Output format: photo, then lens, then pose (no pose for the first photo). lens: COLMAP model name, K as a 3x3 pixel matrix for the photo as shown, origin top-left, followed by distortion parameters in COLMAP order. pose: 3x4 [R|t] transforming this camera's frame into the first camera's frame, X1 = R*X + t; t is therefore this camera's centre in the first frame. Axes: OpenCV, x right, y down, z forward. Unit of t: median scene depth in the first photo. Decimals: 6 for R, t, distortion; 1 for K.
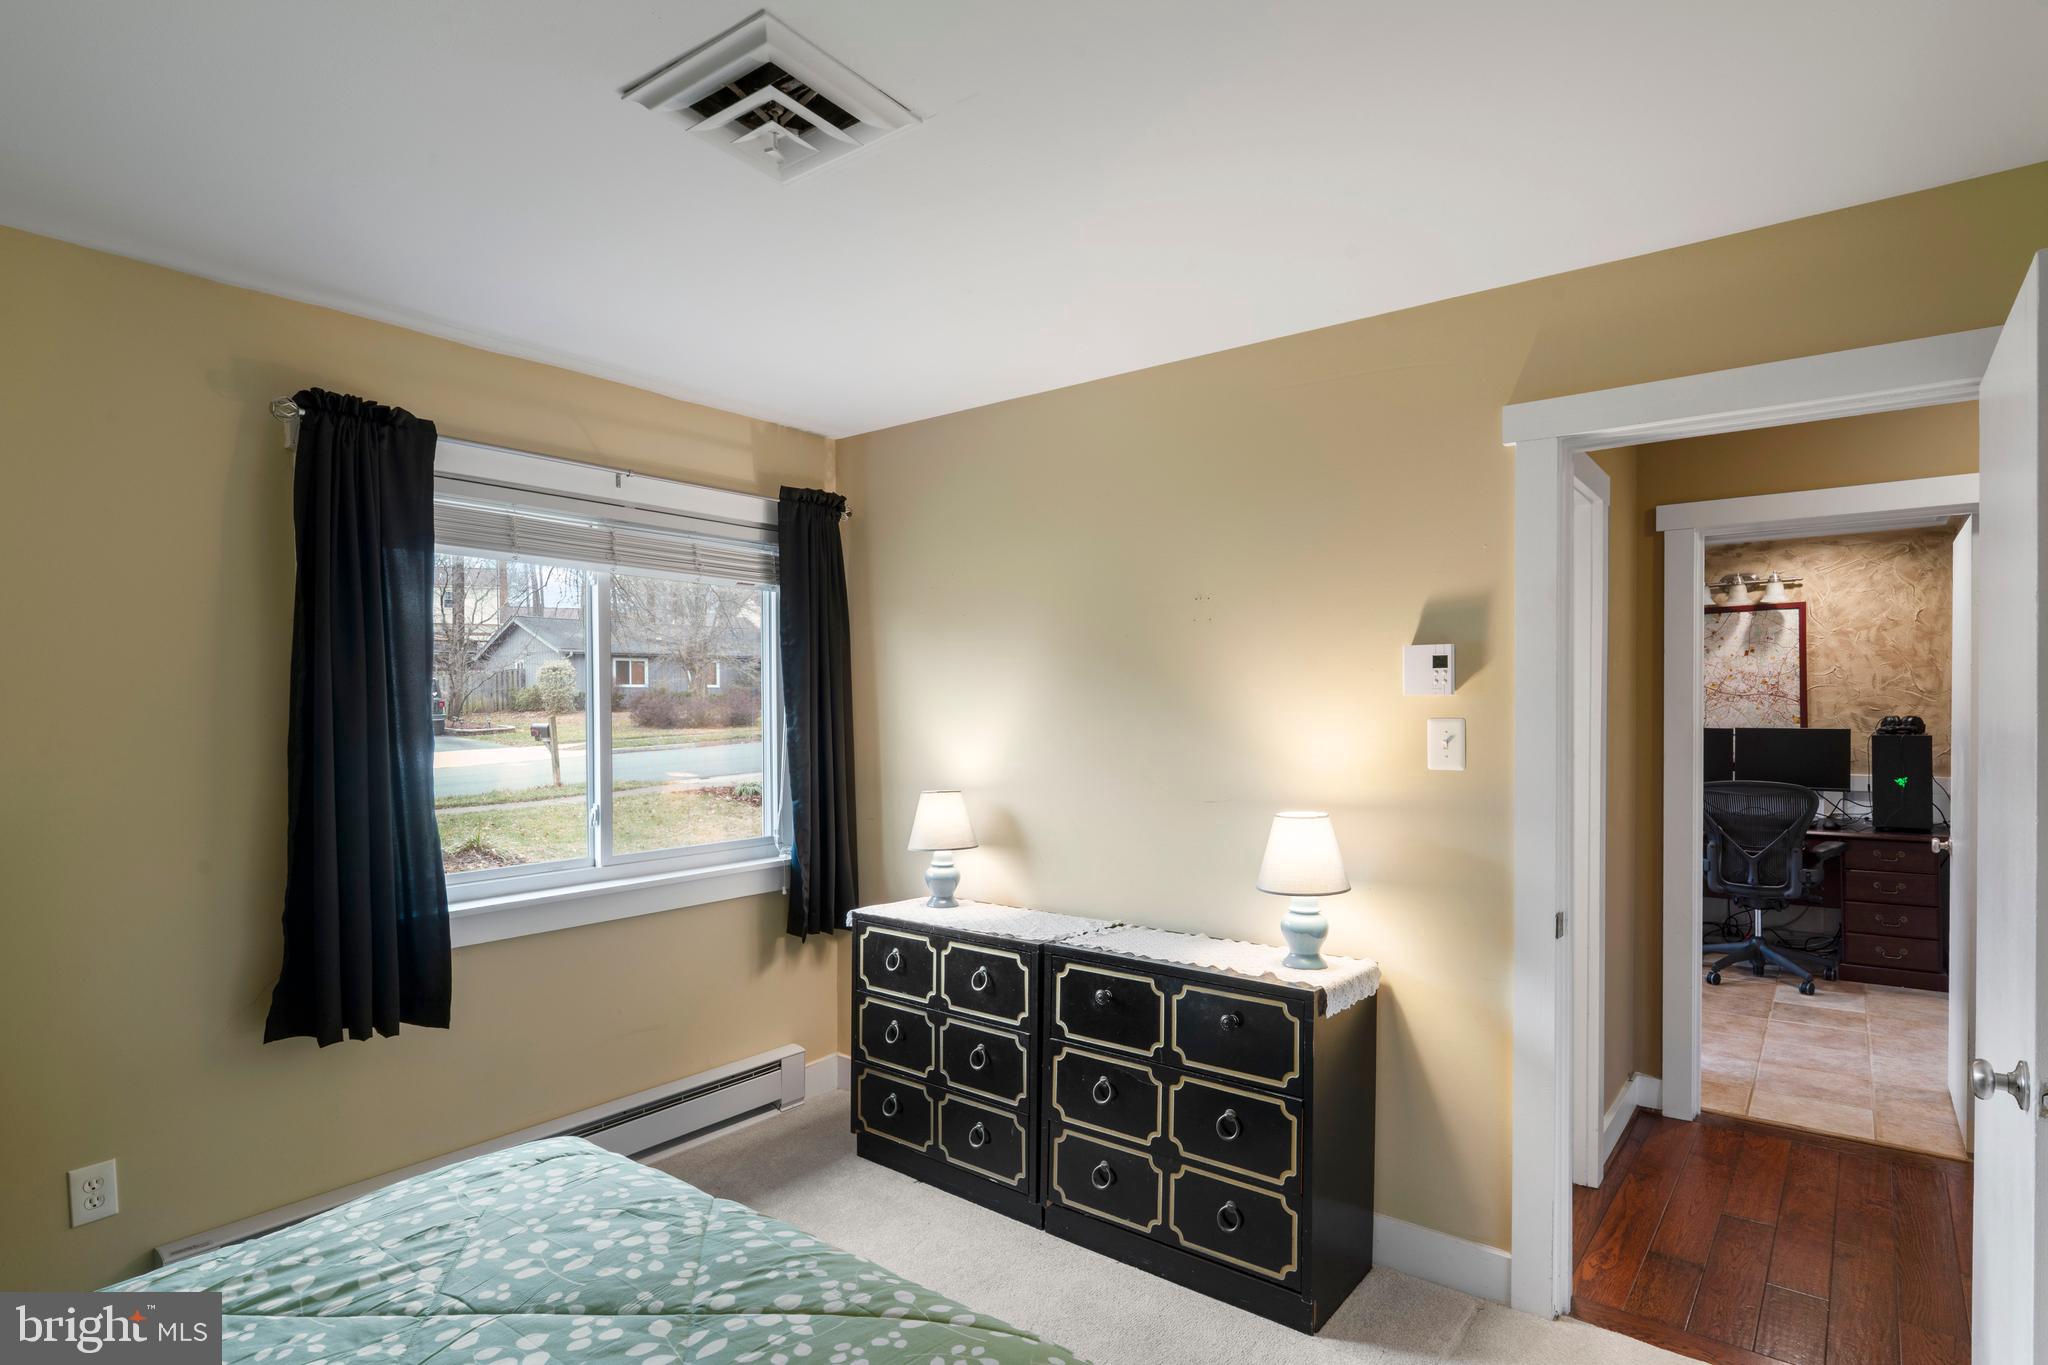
lens RADIAL K [[1054.3, 0, 1022.9], [0, 1054.3, 712.7], [0, 0, 1]] dist [-0.000190, 0.000234]
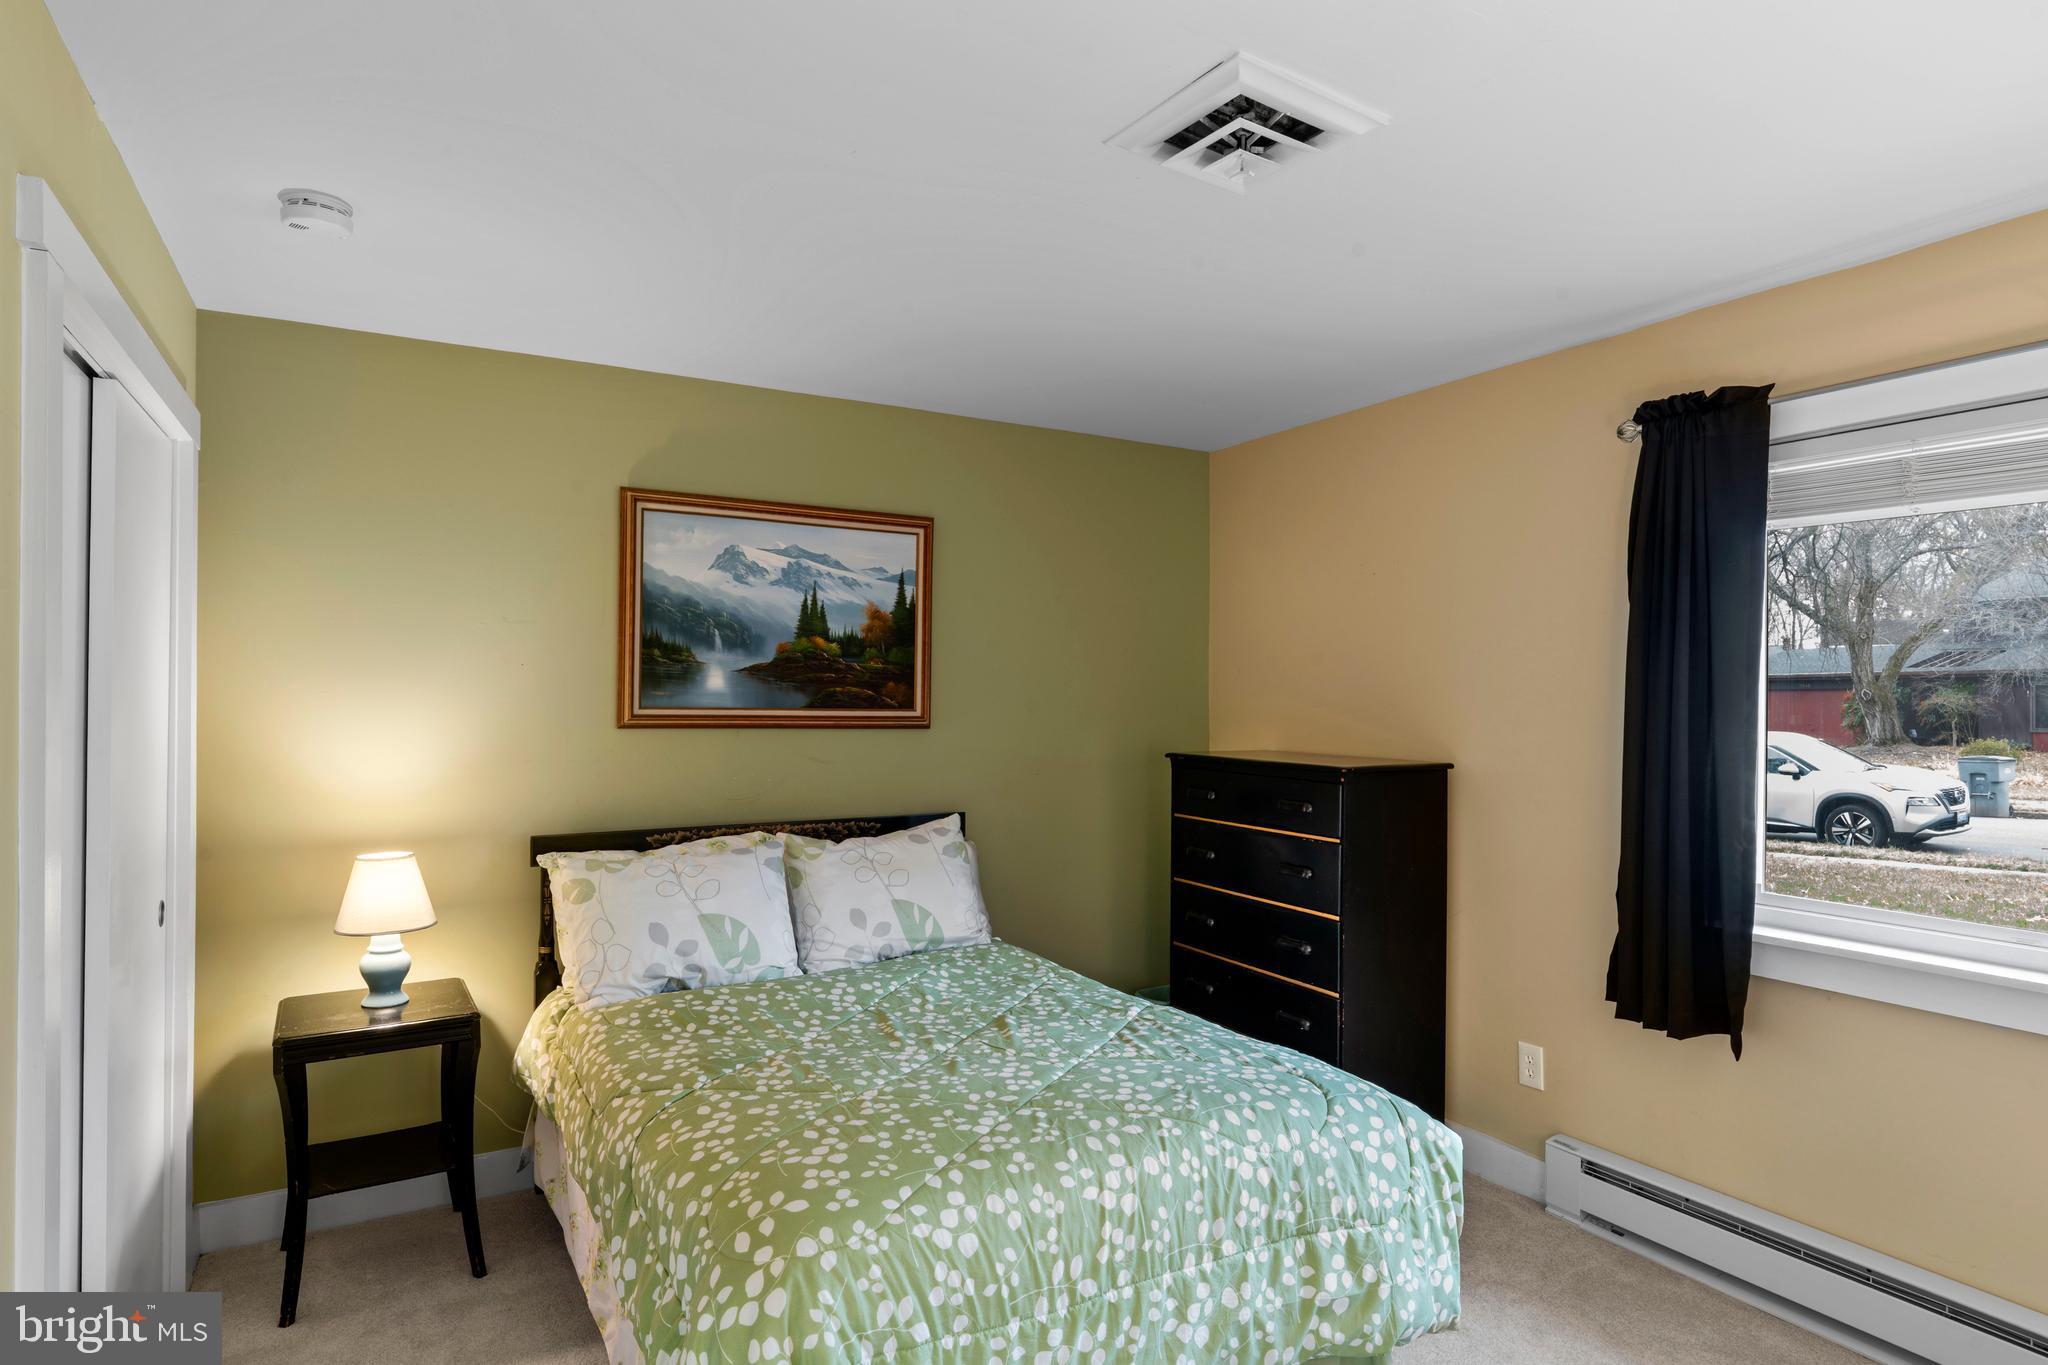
lens RADIAL K [[1116.8, 0, 1019.1], [0, 1116.8, 694.3], [0, 0, 1]] dist [-0.003321, 0.000284]
pose [[-0.367982, -0.002939, -0.929828, 0.887707], [-0.015770, 0.999871, 0.003080, -0.009802], [0.929699, 0.015796, -0.367981, 1.215721]]
